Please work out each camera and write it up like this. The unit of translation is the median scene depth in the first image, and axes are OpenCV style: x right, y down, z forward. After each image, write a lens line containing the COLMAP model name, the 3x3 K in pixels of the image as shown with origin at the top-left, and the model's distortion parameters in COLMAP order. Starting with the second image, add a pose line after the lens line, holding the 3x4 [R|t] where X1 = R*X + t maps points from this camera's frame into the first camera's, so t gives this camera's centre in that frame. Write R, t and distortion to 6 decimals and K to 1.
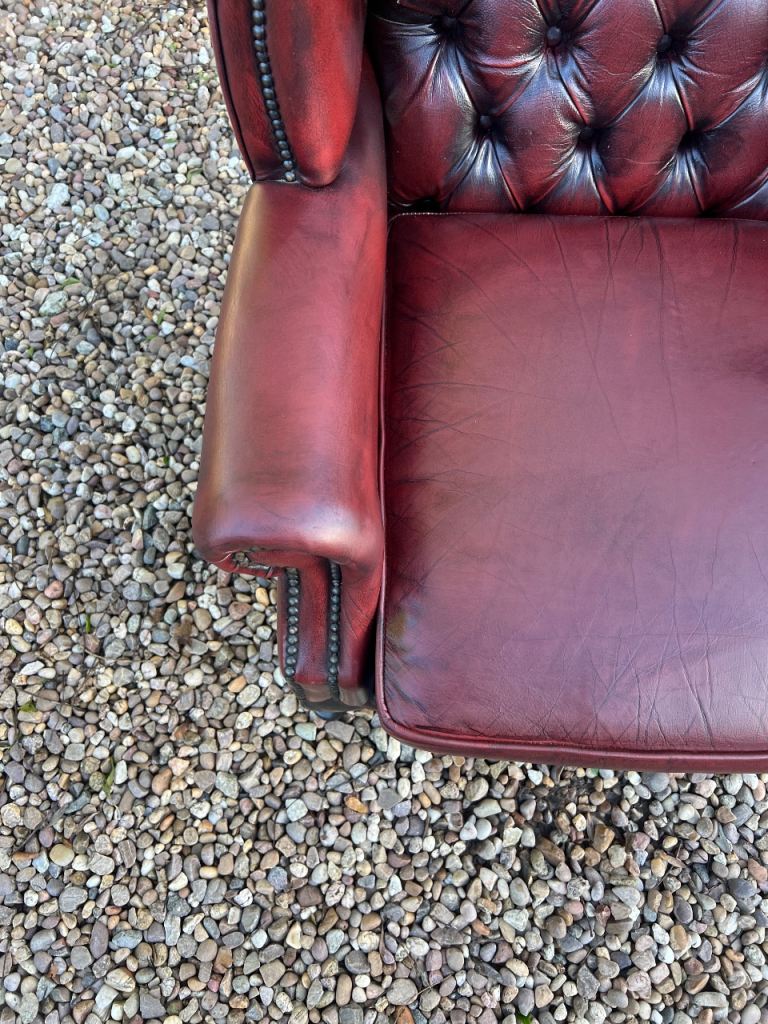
lens RADIAL K [[773.4, 0, 381.8], [0, 773.4, 506.1], [0, 0, 1]] dist [0.037964, -0.047520]
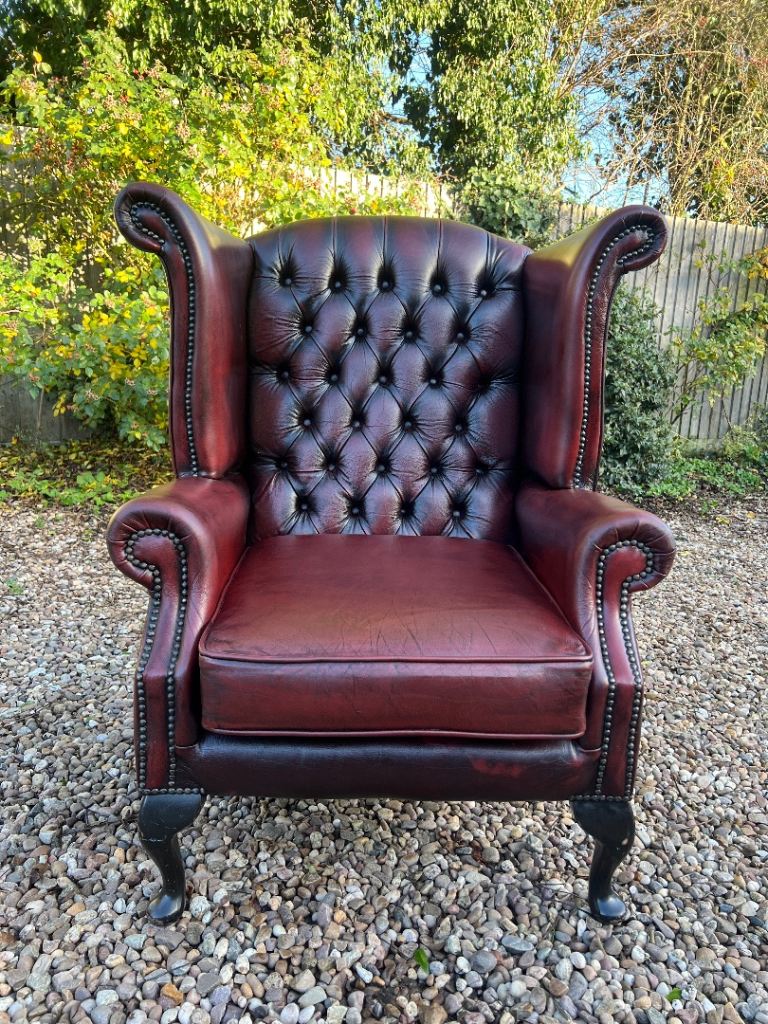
lens RADIAL K [[772.8, 0, 389.0], [0, 772.8, 520.5], [0, 0, 1]] dist [0.039603, -0.051012]
pose [[0.997714, 0.000551, 0.067579, 0.162375], [0.057523, 0.517953, -0.853473, 0.893111], [-0.035473, 0.855409, 0.516737, 0.008832]]
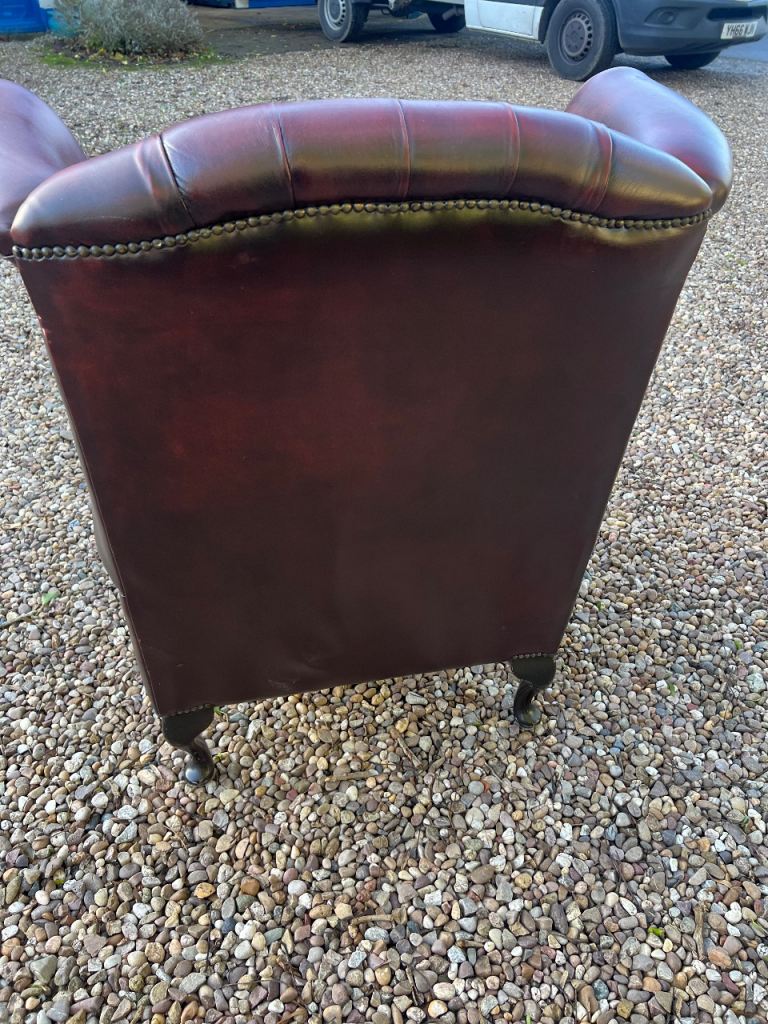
lens RADIAL K [[772.8, 0, 382.0], [0, 772.8, 504.6], [0, 0, 1]] dist [0.039603, -0.051012]
pose [[-0.969735, 0.111968, -0.216972, 0.463641], [-0.240708, -0.289530, 0.926408, -1.411753], [0.040908, 0.950598, 0.307719, 0.399791]]
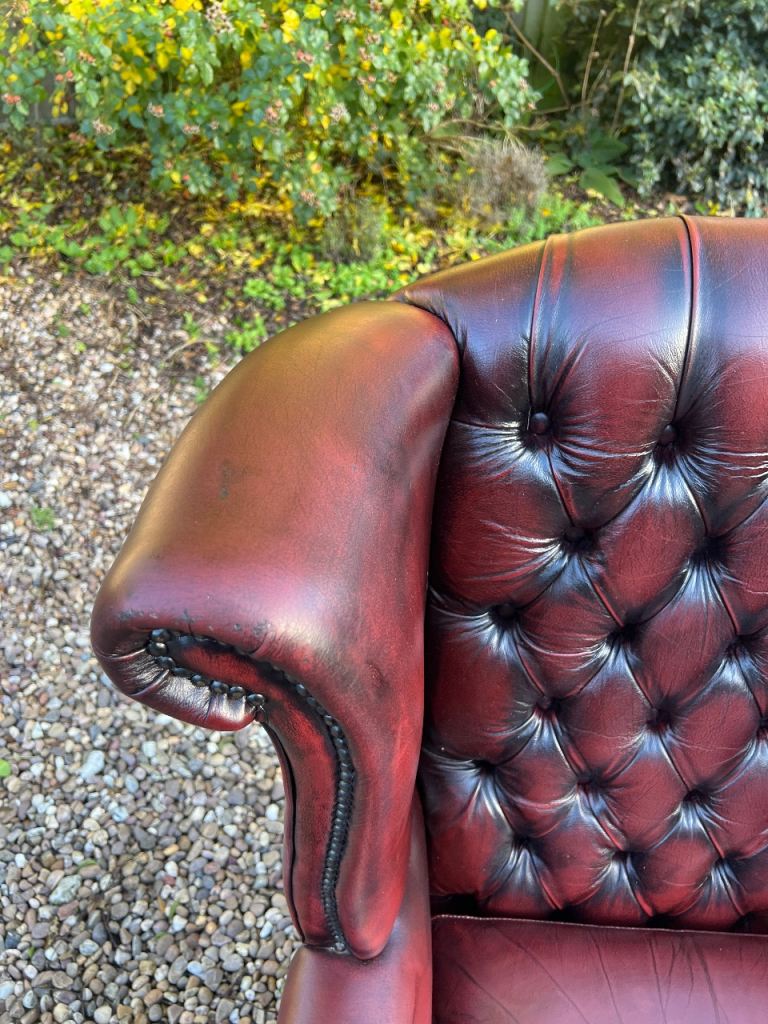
lens RADIAL K [[772.8, 0, 372.0], [0, 772.8, 502.6], [0, 0, 1]] dist [0.039603, -0.051012]
pose [[0.999480, 0.028825, -0.014449, -0.049193], [-0.032225, 0.877683, -0.478157, -0.279153], [-0.001101, 0.478374, 0.878155, -0.097321]]
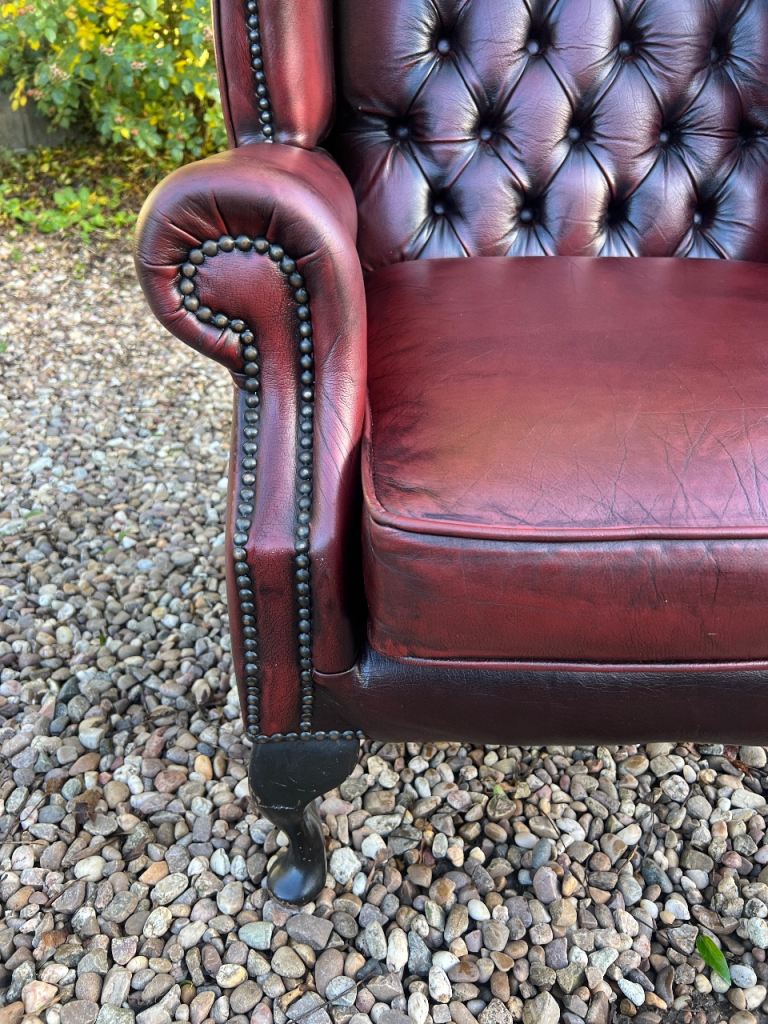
lens RADIAL K [[772.8, 0, 383.3], [0, 772.8, 524.4], [0, 0, 1]] dist [0.039603, -0.051012]
pose [[0.998223, -0.030580, 0.051137, -0.016771], [0.056207, 0.768083, -0.637879, 0.447769], [-0.019771, 0.639620, 0.768437, 0.304787]]
